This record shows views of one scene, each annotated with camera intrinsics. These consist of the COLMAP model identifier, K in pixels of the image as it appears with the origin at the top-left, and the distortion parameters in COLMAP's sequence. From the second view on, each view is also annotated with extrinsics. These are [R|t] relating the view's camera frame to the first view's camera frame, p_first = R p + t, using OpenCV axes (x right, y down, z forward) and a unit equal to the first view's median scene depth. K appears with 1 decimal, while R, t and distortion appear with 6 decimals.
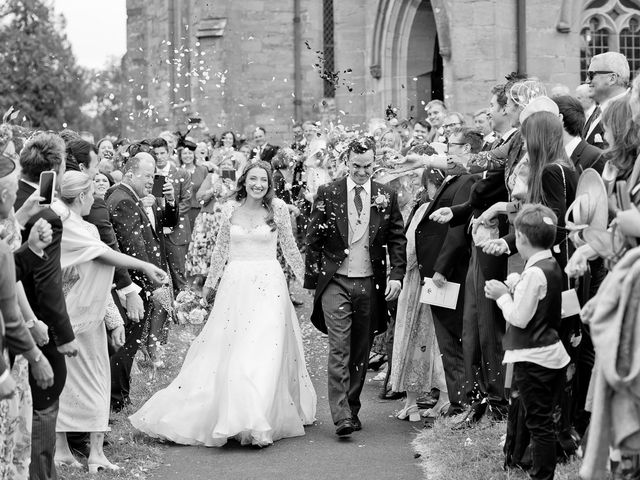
lens RADIAL K [[1798.2, 0, 320.0], [0, 1798.2, 240.0], [0, 0, 1]] dist [0.022093, 1.196693]
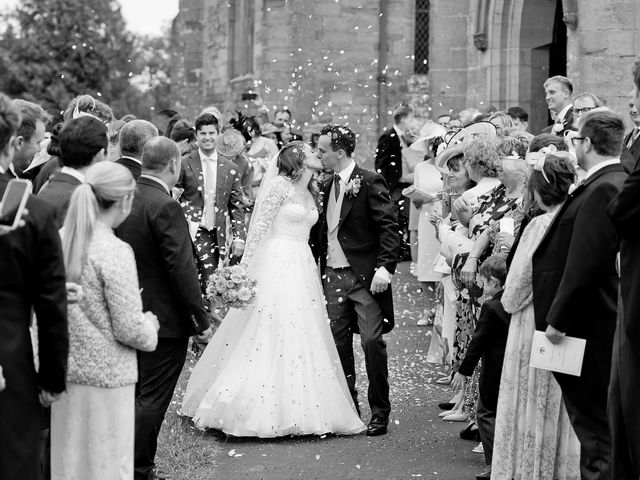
lens RADIAL K [[1750.6, 0, 320.0], [0, 1750.6, 240.0], [0, 0, 1]] dist [-0.002323, 0.097752]
pose [[0.998489, 0.032167, -0.044546, -0.002665], [-0.031723, 0.999440, 0.010640, -0.010381], [0.044863, -0.009211, 0.998951, 0.197993]]
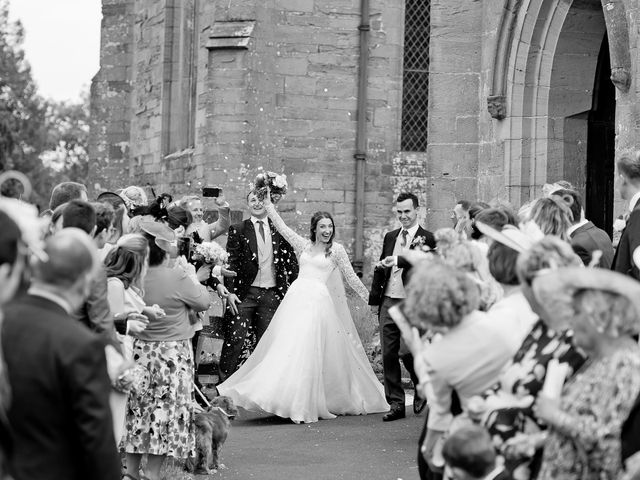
lens RADIAL K [[1798.2, 0, 320.0], [0, 1798.2, 240.0], [0, 0, 1]] dist [0.022093, 1.196693]
pose [[0.999169, 0.039467, -0.010142, -0.018977], [-0.039857, 0.998334, -0.041711, -0.019332], [0.008478, 0.042081, 0.999078, 0.360059]]
